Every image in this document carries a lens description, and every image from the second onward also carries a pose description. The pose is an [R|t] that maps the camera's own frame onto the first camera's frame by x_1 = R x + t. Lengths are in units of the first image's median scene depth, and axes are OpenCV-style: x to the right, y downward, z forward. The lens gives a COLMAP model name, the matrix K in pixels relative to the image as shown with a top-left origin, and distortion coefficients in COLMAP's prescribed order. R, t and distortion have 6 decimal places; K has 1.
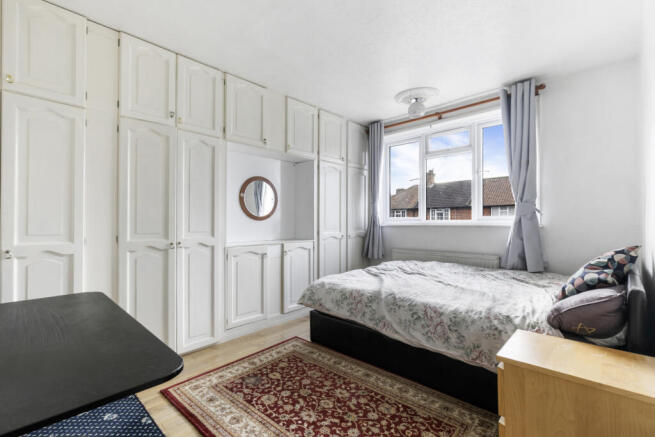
lens RADIAL K [[300.7, 0, 328.6], [0, 300.7, 222.8], [0, 0, 1]] dist [0.000316, 0.000069]
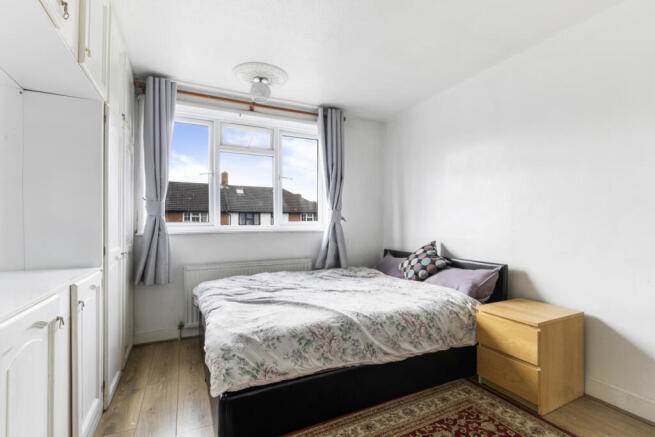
lens RADIAL K [[300.7, 0, 328.6], [0, 300.7, 222.8], [0, 0, 1]] dist [0.000316, 0.000069]
pose [[0.352382, 0.007819, 0.935824, -0.461189], [0.010757, 0.999865, -0.012404, -0.004397], [-0.935794, 0.014437, 0.352251, 0.600252]]
